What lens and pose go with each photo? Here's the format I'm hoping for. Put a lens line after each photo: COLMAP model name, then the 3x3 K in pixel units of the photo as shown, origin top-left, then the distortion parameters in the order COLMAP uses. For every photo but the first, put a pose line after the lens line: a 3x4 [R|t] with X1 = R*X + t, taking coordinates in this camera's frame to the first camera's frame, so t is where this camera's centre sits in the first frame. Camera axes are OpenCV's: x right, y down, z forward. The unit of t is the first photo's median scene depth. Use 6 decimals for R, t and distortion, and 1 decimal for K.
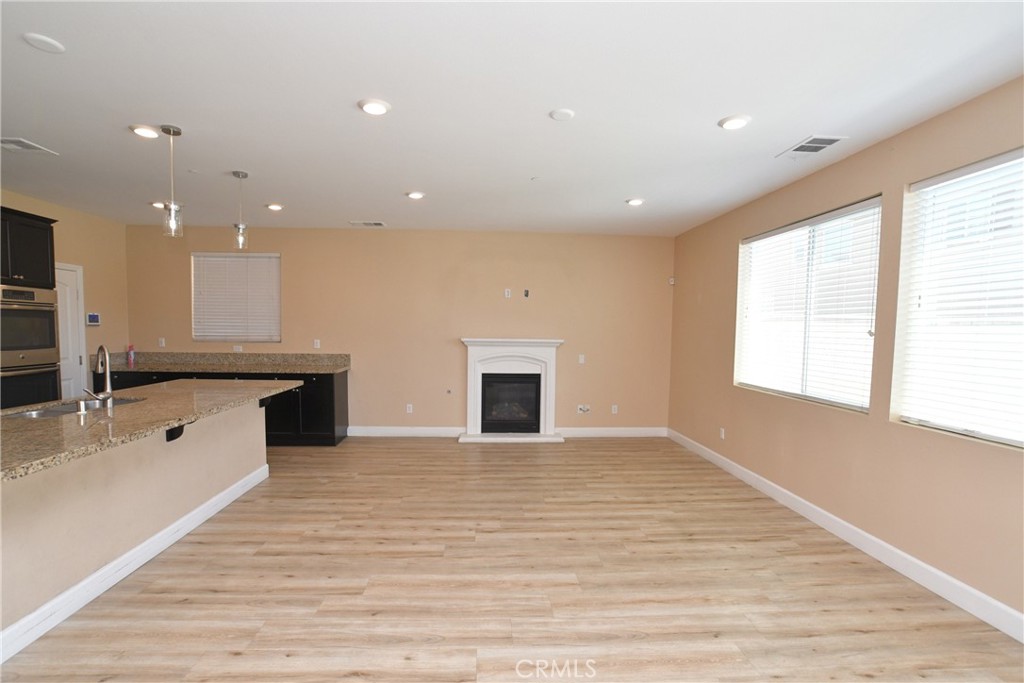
lens RADIAL K [[488.4, 0, 506.3], [0, 488.4, 362.0], [0, 0, 1]] dist [-0.080667, 0.038742]
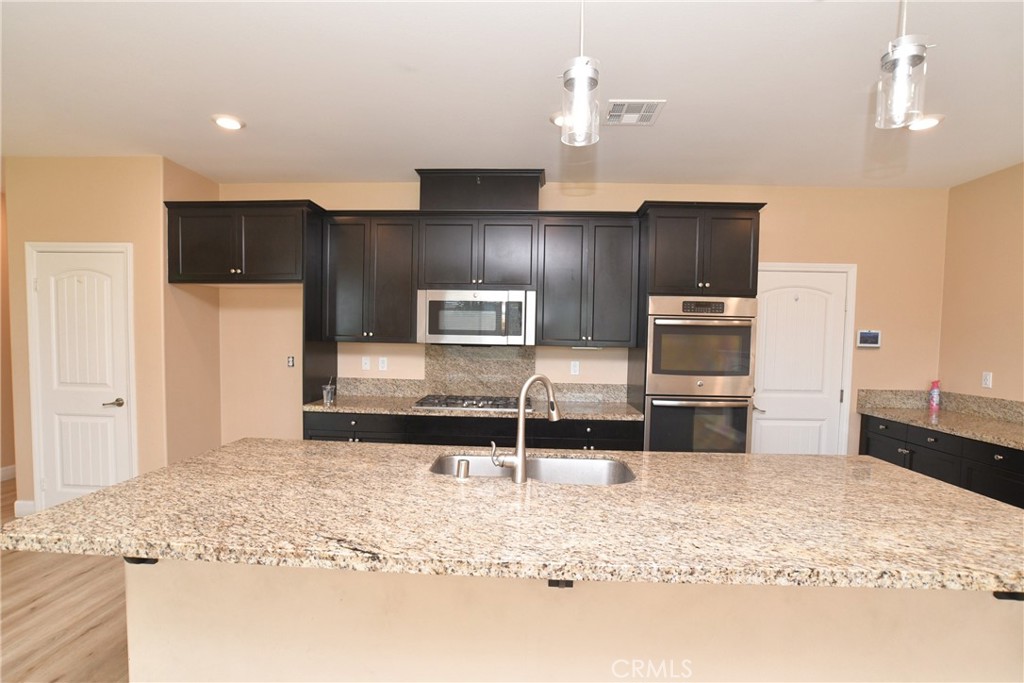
lens RADIAL K [[488.4, 0, 506.3], [0, 488.4, 362.0], [0, 0, 1]] dist [-0.080667, 0.038742]
pose [[-0.108291, 0.034874, -0.993507, -0.157843], [-0.088576, 0.995071, 0.044584, -0.049376], [0.990165, 0.092829, -0.104668, 0.660189]]
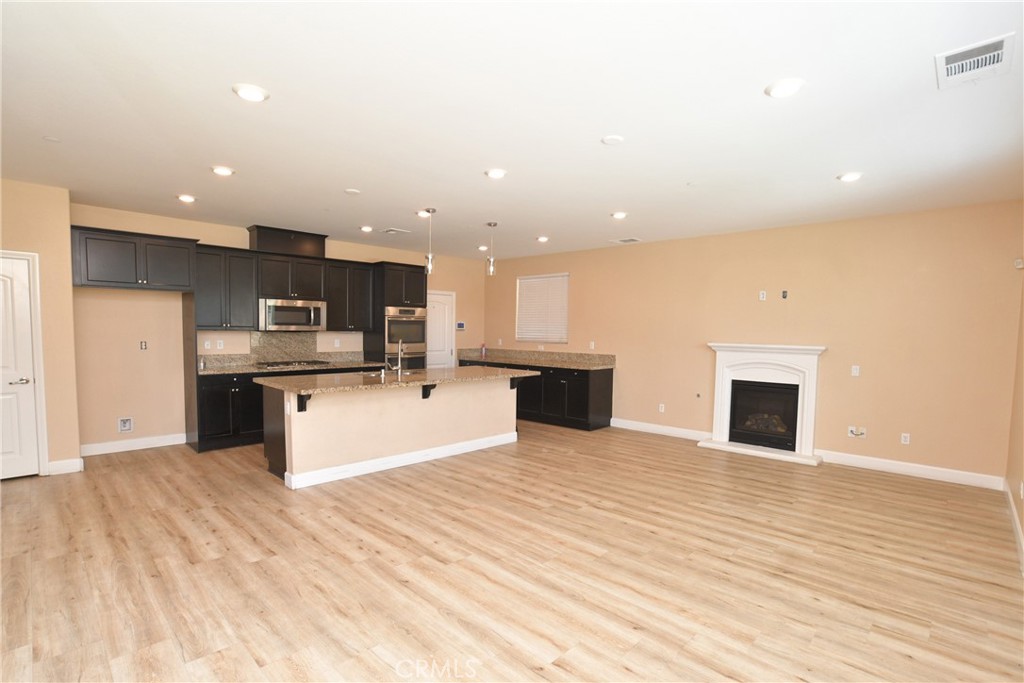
lens RADIAL K [[488.4, 0, 506.3], [0, 488.4, 362.0], [0, 0, 1]] dist [-0.080667, 0.038742]
pose [[0.674801, 0.042586, -0.736770, 0.485491], [-0.054521, 0.998482, 0.007779, 0.007537], [0.735983, 0.034920, 0.676099, 0.041736]]
